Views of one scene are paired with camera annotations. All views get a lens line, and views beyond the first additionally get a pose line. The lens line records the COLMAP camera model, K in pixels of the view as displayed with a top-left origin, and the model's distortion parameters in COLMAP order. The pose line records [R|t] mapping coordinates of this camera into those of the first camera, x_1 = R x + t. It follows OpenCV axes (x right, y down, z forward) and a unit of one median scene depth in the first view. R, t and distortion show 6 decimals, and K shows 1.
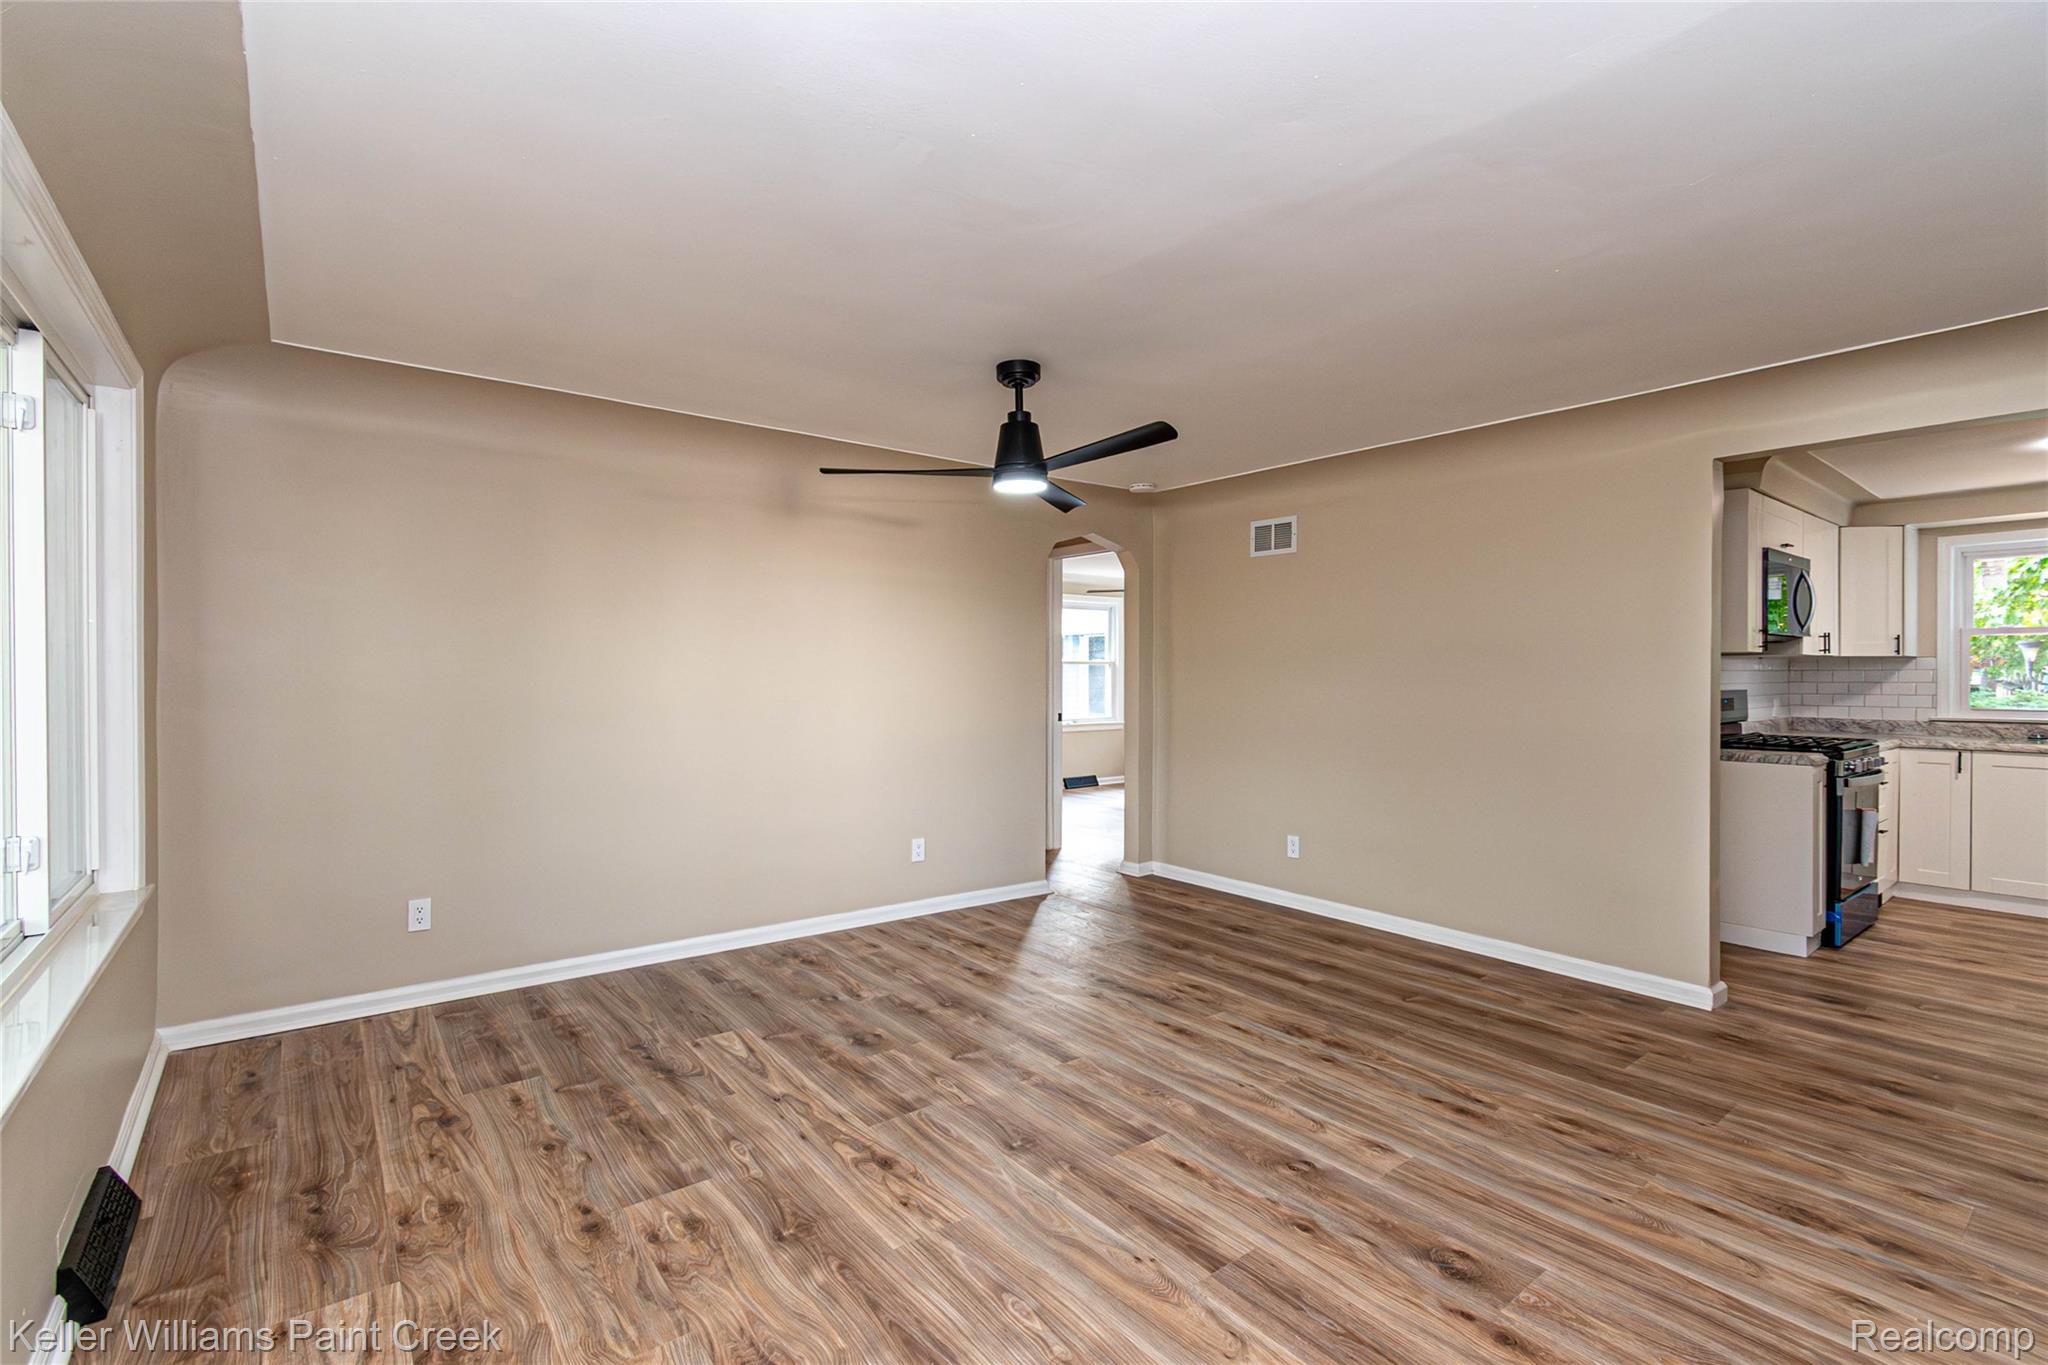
lens RADIAL K [[915.1, 0, 1021.6], [0, 915.1, 681.7], [0, 0, 1]] dist [0.000159, -0.000673]
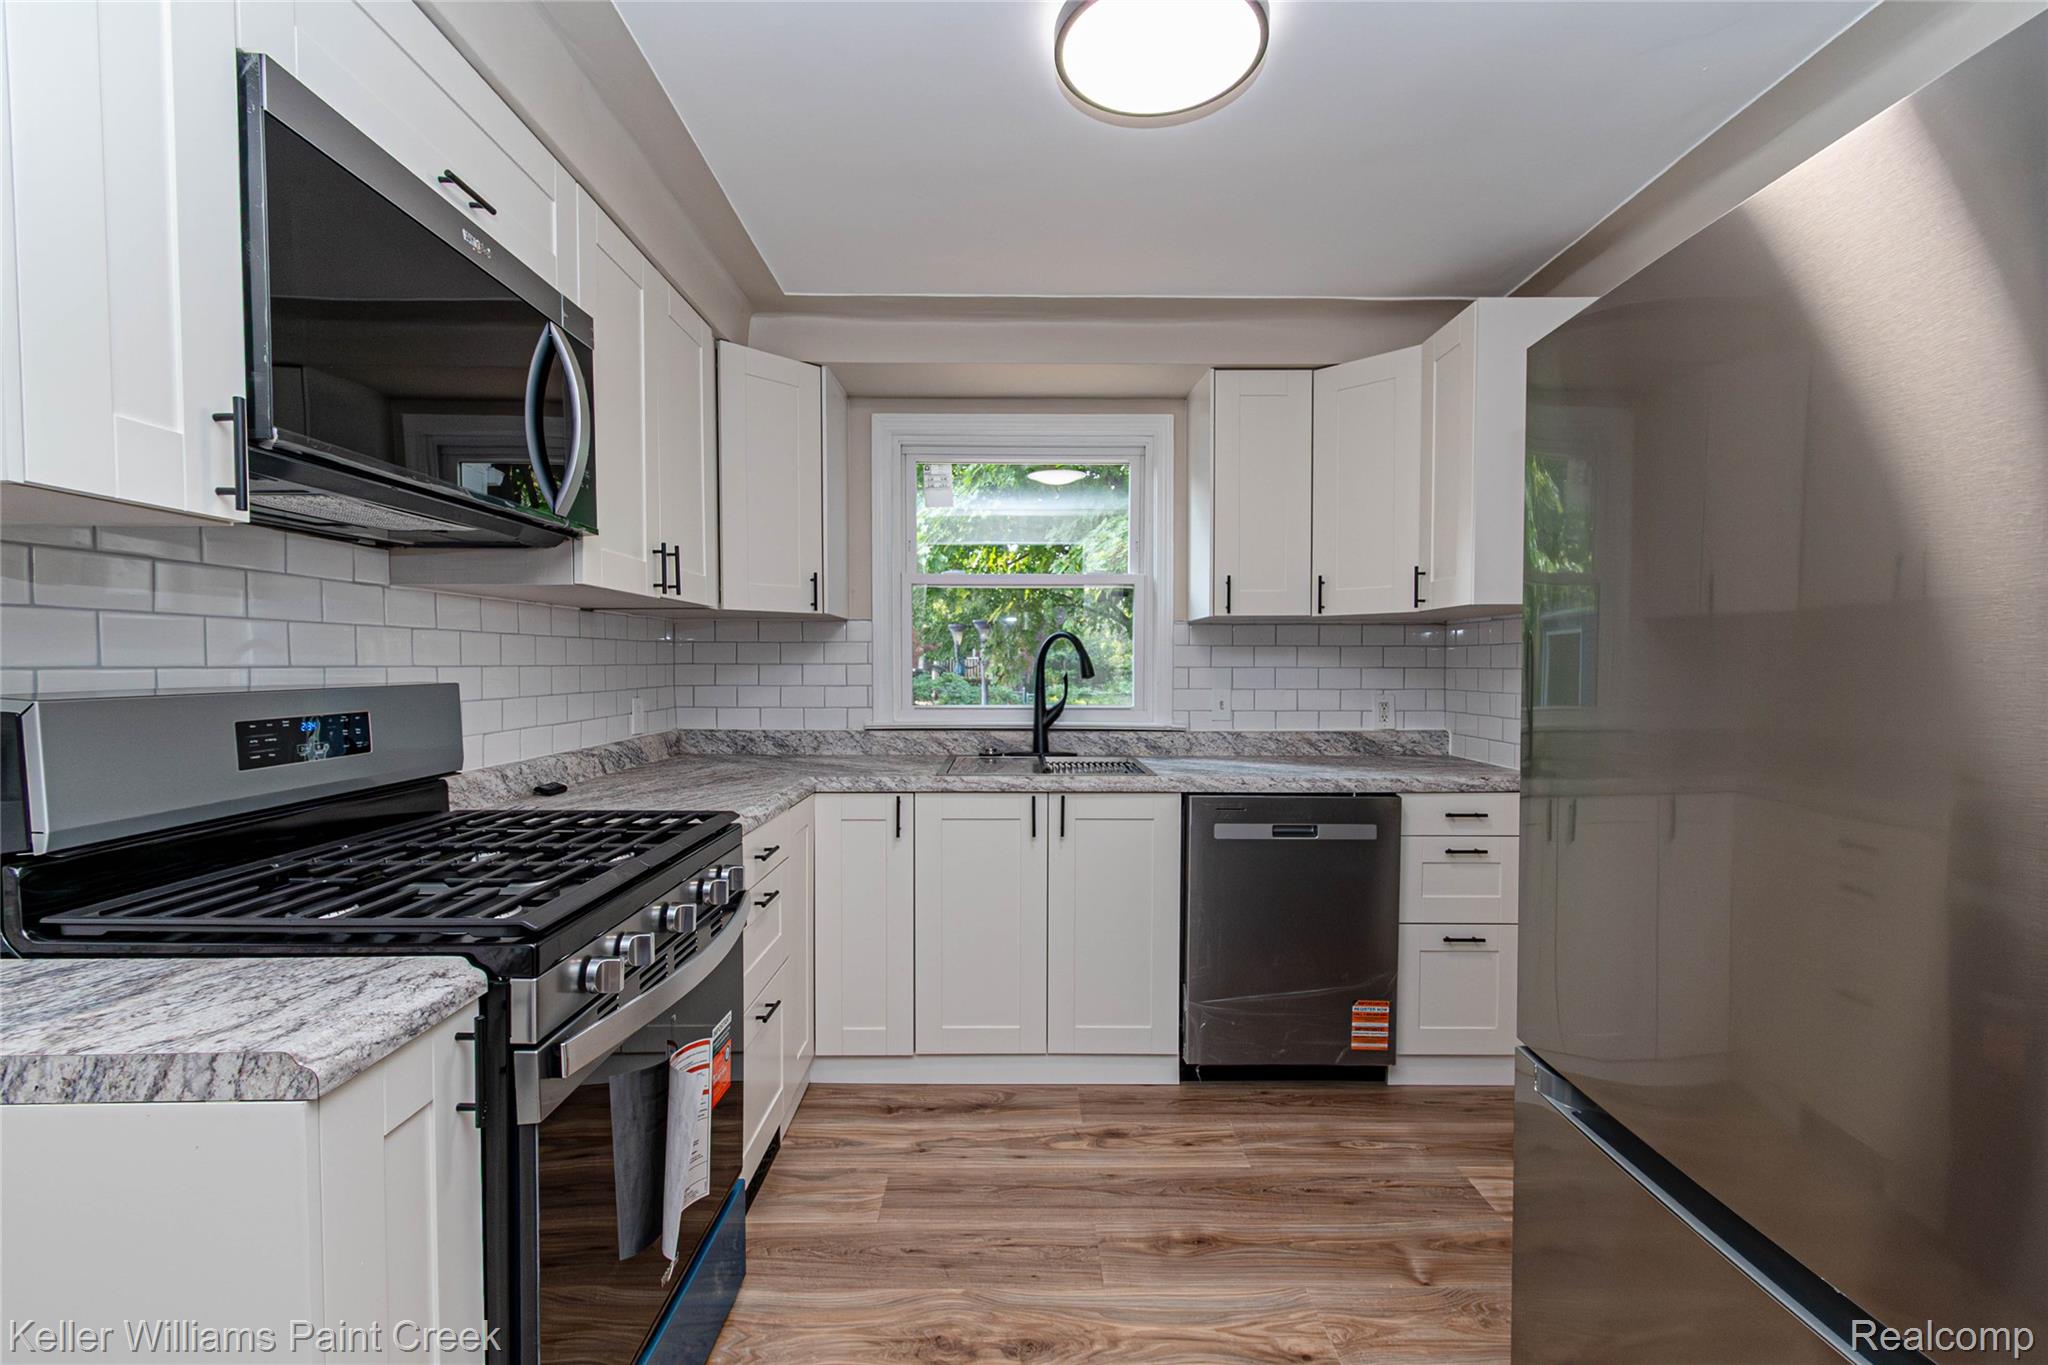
lens RADIAL K [[915.1, 0, 1020.2], [0, 915.1, 685.5], [0, 0, 1]] dist [0.000159, -0.000673]
pose [[0.609707, -0.018498, 0.792411, 0.223050], [0.003946, 0.999786, 0.020302, 0.001342], [-0.792617, -0.009252, 0.609649, 0.213569]]
